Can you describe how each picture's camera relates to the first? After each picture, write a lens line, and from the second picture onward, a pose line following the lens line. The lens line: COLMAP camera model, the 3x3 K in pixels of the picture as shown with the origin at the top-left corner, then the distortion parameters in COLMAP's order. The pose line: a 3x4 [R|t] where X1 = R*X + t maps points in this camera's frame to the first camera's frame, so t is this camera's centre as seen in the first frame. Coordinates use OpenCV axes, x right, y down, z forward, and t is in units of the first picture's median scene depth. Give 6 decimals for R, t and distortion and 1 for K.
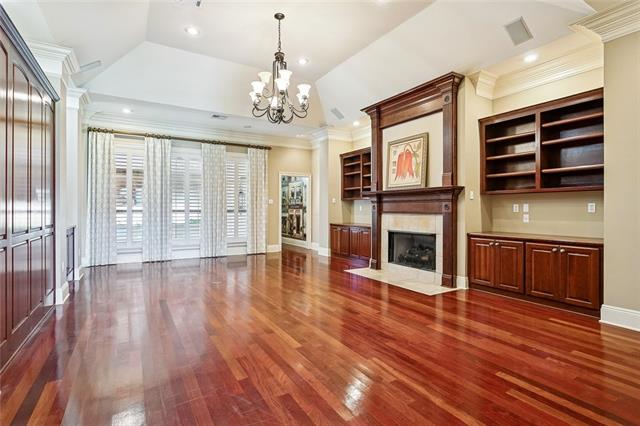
lens RADIAL K [[310.5, 0, 320.3], [0, 310.5, 211.8], [0, 0, 1]] dist [-0.014984, 0.000070]
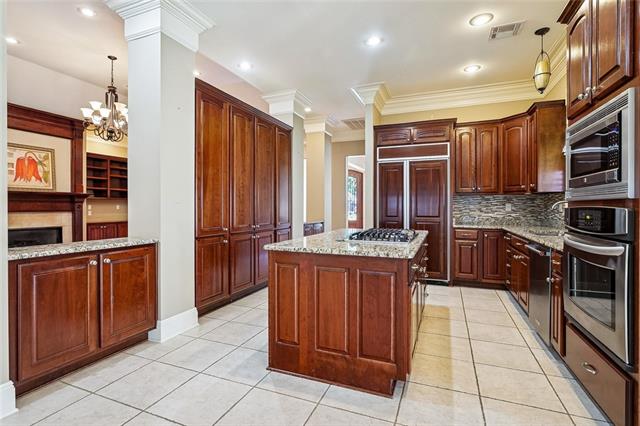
lens RADIAL K [[310.5, 0, 318.8], [0, 310.5, 209.5], [0, 0, 1]] dist [-0.014984, 0.000070]
pose [[-0.613507, -0.008051, 0.789648, -1.357433], [0.006190, 0.999868, 0.015003, -0.015925], [-0.789665, 0.014093, -0.613376, 0.911766]]
